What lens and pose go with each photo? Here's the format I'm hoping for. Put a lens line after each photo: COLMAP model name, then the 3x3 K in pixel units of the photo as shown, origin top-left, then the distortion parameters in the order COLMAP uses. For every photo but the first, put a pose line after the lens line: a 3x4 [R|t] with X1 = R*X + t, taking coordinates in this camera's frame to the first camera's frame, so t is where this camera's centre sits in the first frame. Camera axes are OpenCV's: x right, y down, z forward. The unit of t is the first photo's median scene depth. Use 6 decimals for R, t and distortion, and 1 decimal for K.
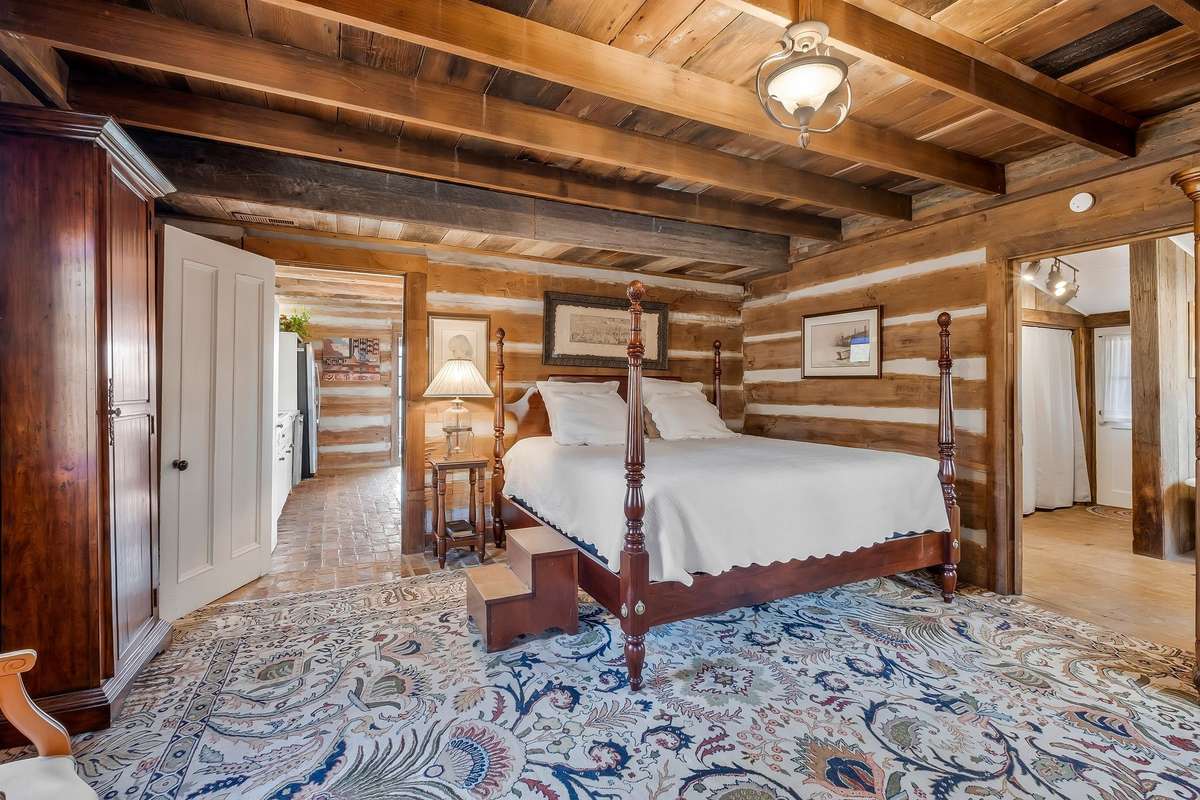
lens RADIAL K [[539.8, 0, 604.4], [0, 539.8, 381.6], [0, 0, 1]] dist [-0.013990, -0.000107]
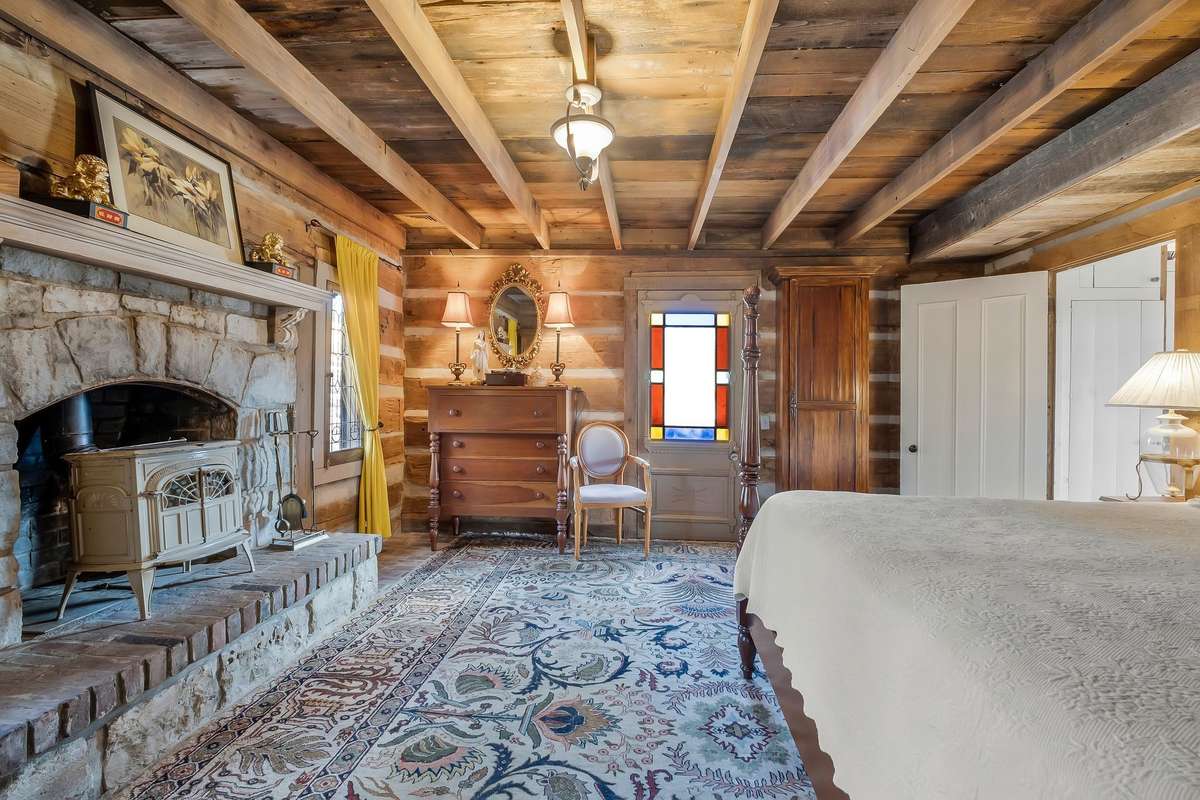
lens RADIAL K [[539.8, 0, 604.4], [0, 539.8, 402.5], [0, 0, 1]] dist [-0.013990, -0.000107]
pose [[-0.523667, 0.004585, -0.851910, 1.328882], [-0.009457, 0.999893, 0.011195, 0.040195], [0.851870, 0.013919, -0.523568, 1.592470]]
